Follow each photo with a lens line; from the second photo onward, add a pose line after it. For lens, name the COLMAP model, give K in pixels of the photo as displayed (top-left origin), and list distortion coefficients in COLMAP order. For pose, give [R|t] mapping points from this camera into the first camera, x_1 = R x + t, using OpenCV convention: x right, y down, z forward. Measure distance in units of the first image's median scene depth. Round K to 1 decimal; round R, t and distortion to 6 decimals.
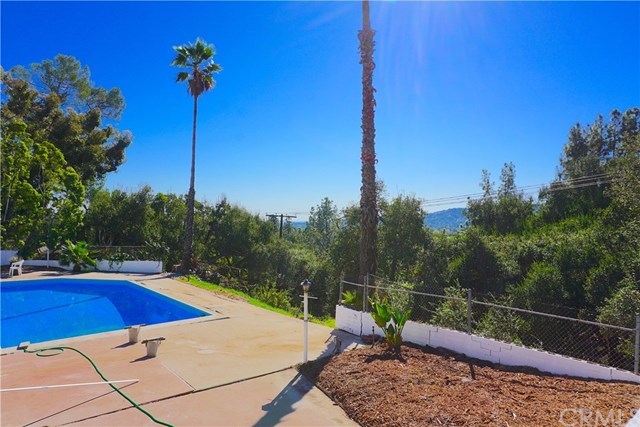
lens RADIAL K [[428.3, 0, 318.2], [0, 428.3, 211.0], [0, 0, 1]] dist [-0.040566, 0.018650]
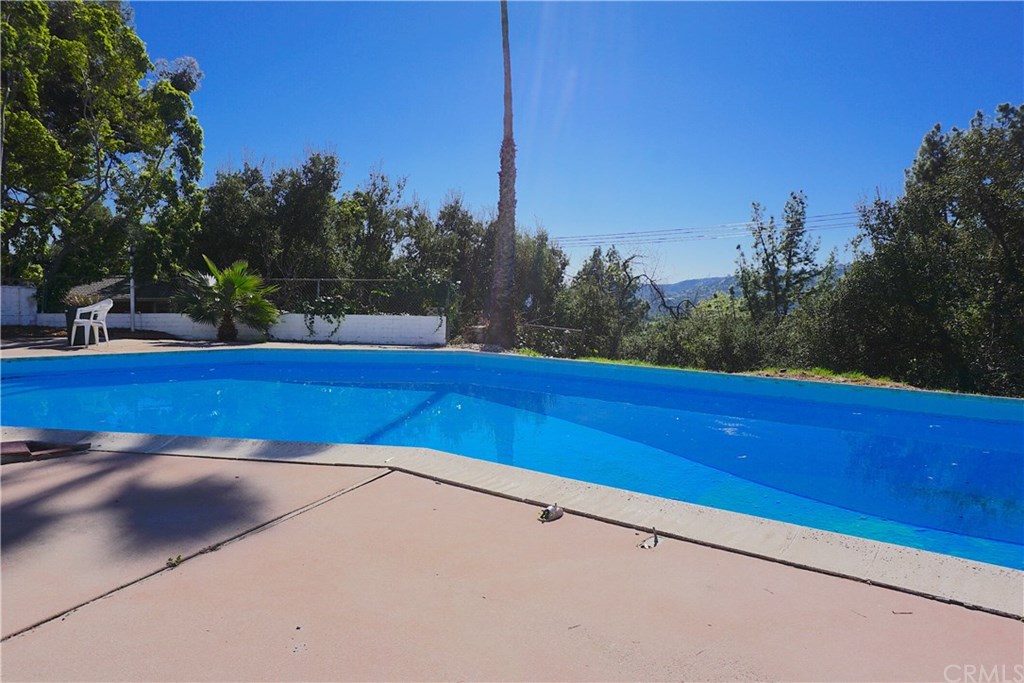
lens RADIAL K [[685.2, 0, 516.9], [0, 685.2, 339.7], [0, 0, 1]] dist [-0.040566, 0.018650]
pose [[0.982591, 0.002719, 0.185762, -0.234948], [-0.017997, 0.996583, 0.080607, 0.048399], [-0.184908, -0.082547, 0.979283, 0.194093]]
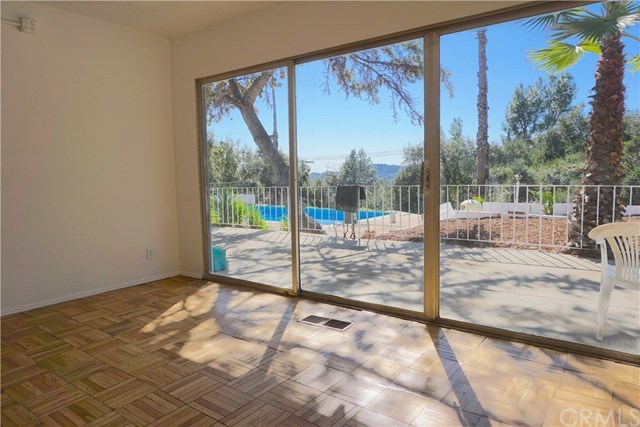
lens RADIAL K [[428.3, 0, 321.2], [0, 428.3, 211.9], [0, 0, 1]] dist [-0.040566, 0.018650]
pose [[0.982187, -0.027616, 0.185868, -0.227034], [0.008429, 0.994621, 0.103240, 0.025265], [-0.187719, -0.099834, 0.977136, -0.111802]]
